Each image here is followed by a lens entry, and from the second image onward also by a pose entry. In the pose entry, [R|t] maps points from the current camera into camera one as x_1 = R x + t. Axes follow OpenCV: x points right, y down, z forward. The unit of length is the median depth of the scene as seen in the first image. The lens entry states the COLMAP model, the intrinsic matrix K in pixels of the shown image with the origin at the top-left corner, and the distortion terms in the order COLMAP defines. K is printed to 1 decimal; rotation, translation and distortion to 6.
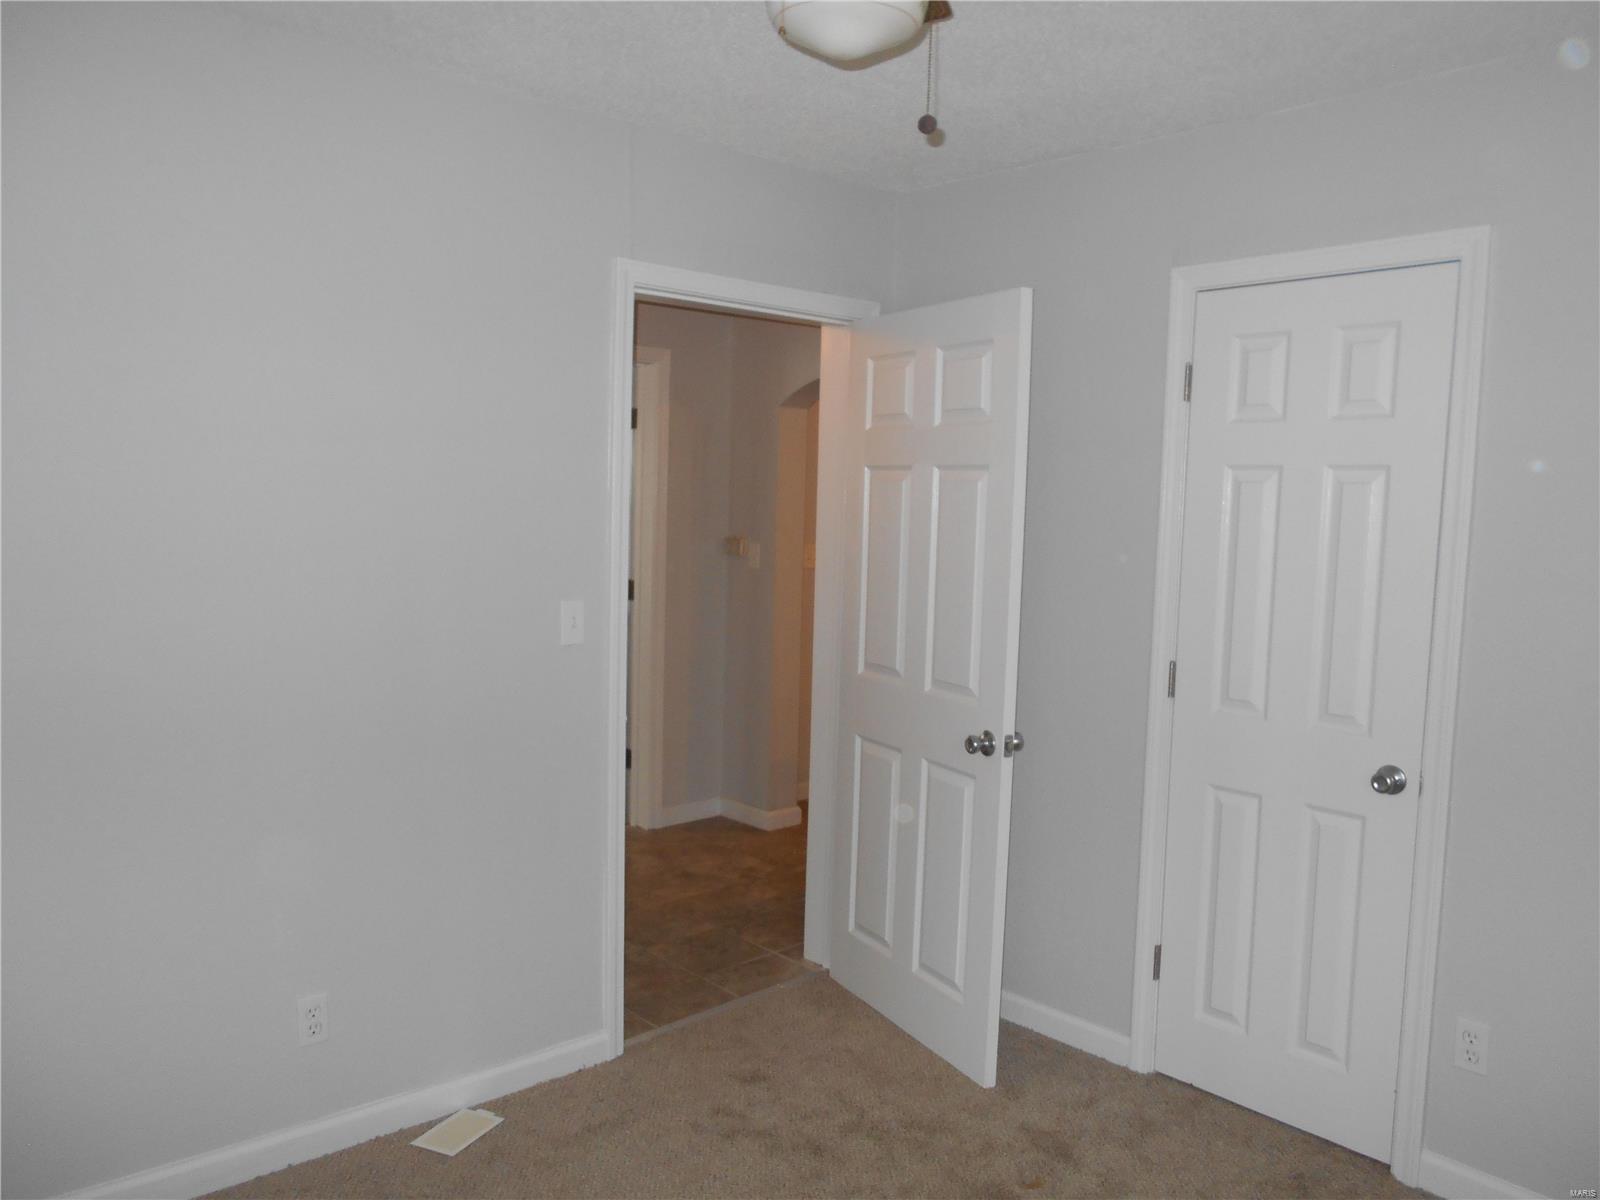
lens RADIAL K [[1231.0, 0, 800.0], [0, 1231.0, 600.0], [0, 0, 1]] dist [0.010769, 0.001411]
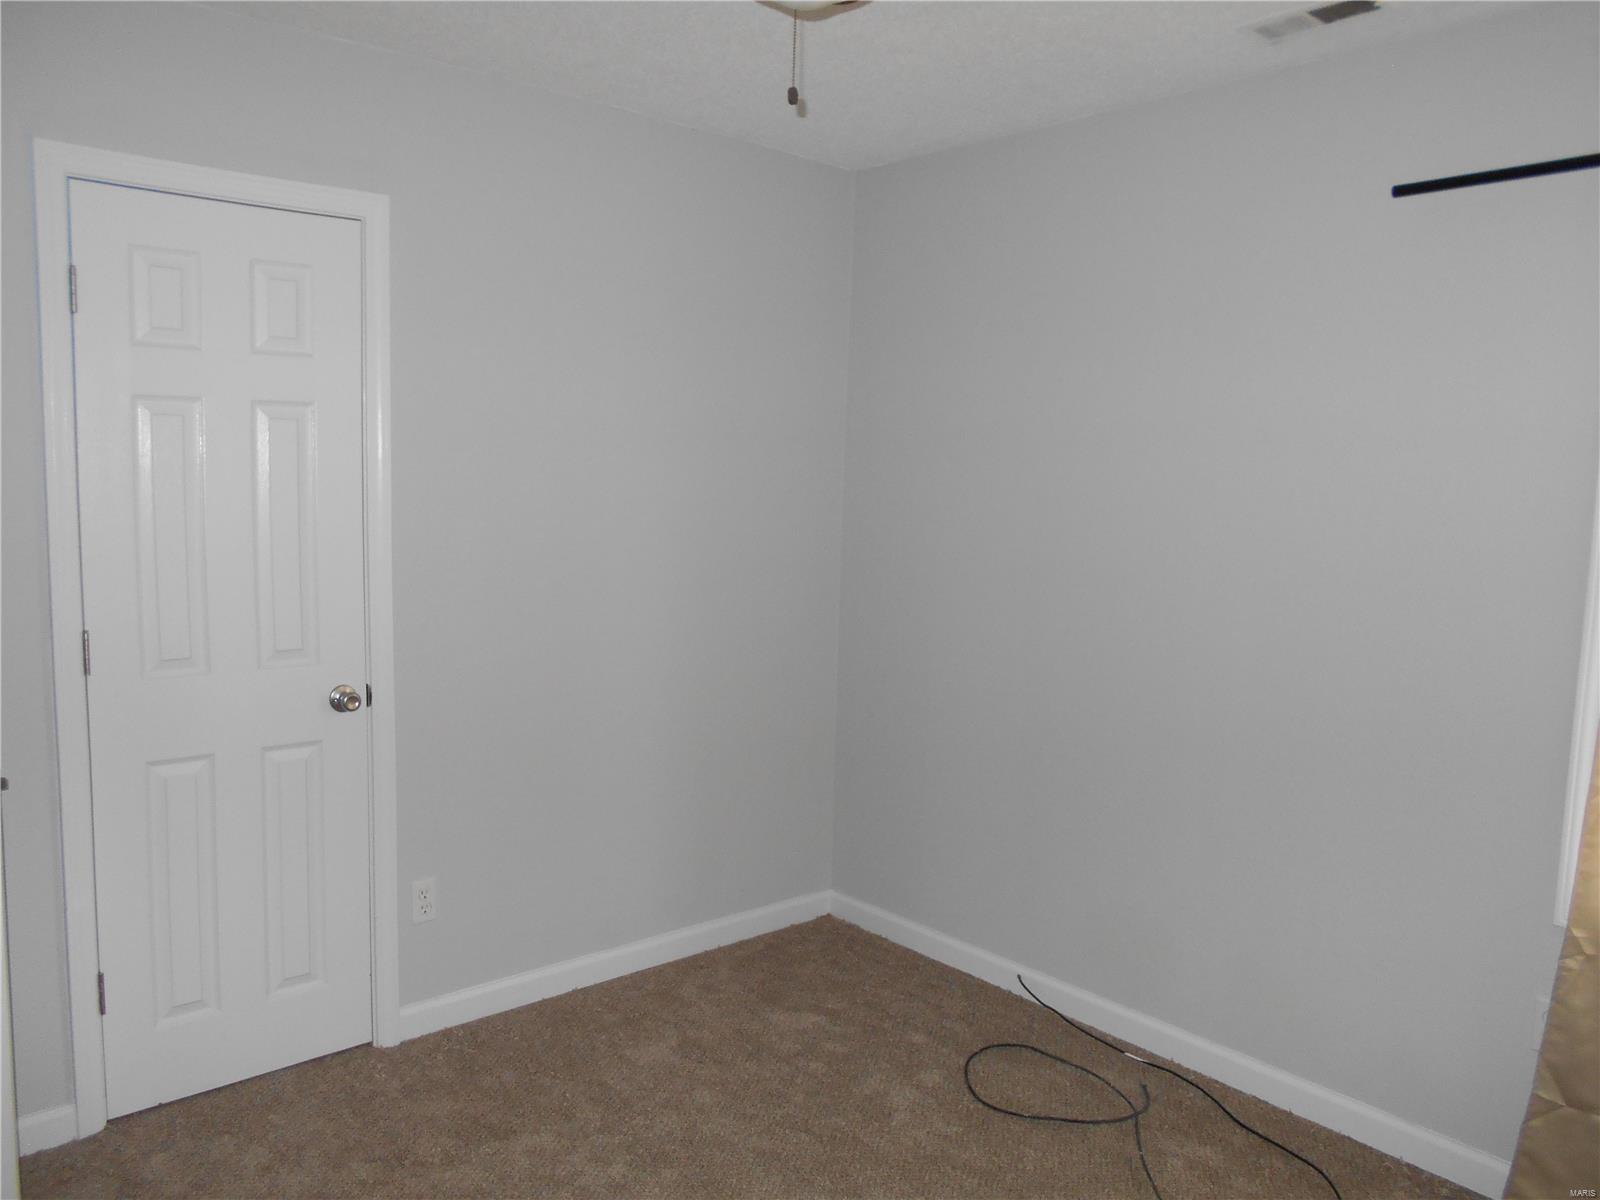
lens RADIAL K [[1231.0, 0, 800.0], [0, 1231.0, 600.0], [0, 0, 1]] dist [0.010769, 0.001411]
pose [[0.032075, -0.132997, 0.990597, -0.561407], [0.066388, 0.989202, 0.130660, -0.054835], [-0.997278, 0.061573, 0.040558, 0.553356]]
